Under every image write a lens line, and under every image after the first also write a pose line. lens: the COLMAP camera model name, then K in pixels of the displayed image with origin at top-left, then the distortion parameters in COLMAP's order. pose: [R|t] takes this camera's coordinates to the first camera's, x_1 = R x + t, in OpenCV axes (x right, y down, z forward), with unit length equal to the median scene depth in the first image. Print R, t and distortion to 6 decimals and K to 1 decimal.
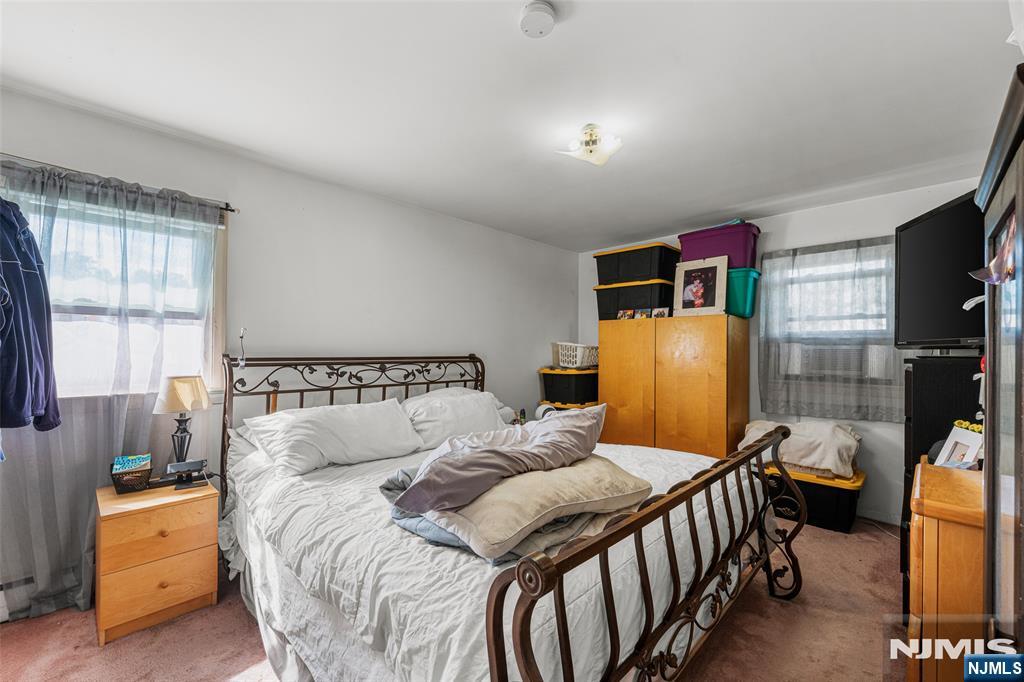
lens RADIAL K [[406.5, 0, 484.2], [0, 406.5, 349.6], [0, 0, 1]] dist [-0.002053, 0.000279]
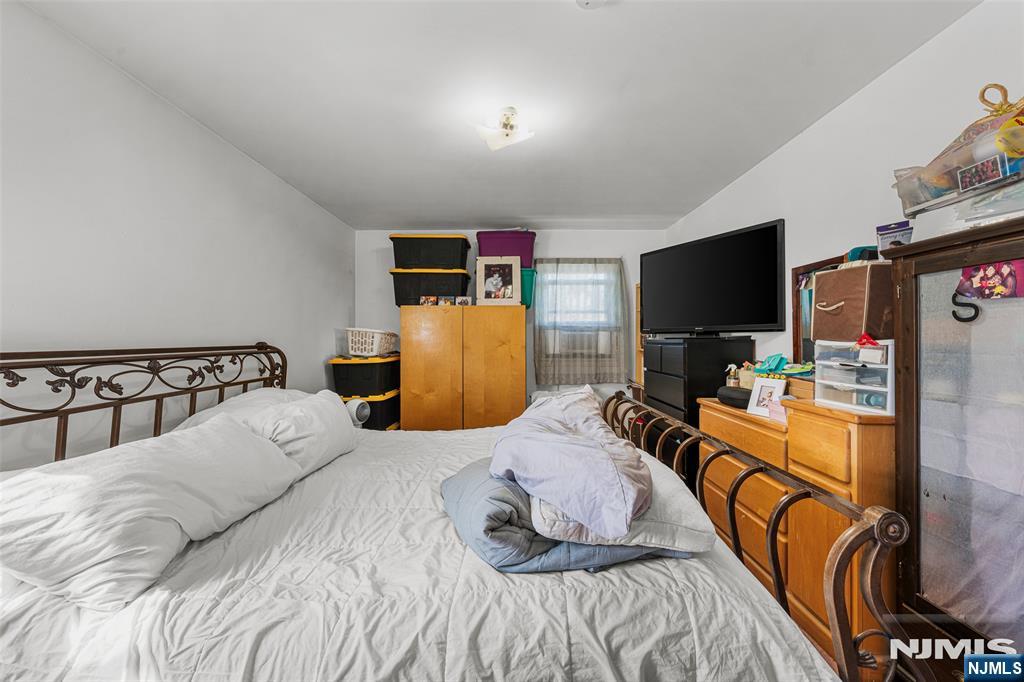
lens RADIAL K [[406.5, 0, 507.8], [0, 406.5, 338.8], [0, 0, 1]] dist [-0.002053, 0.000279]
pose [[0.697684, -0.009266, 0.716346, -0.296193], [0.005695, 0.999956, 0.007388, 0.001940], [-0.716383, -0.001075, 0.697706, 0.199473]]
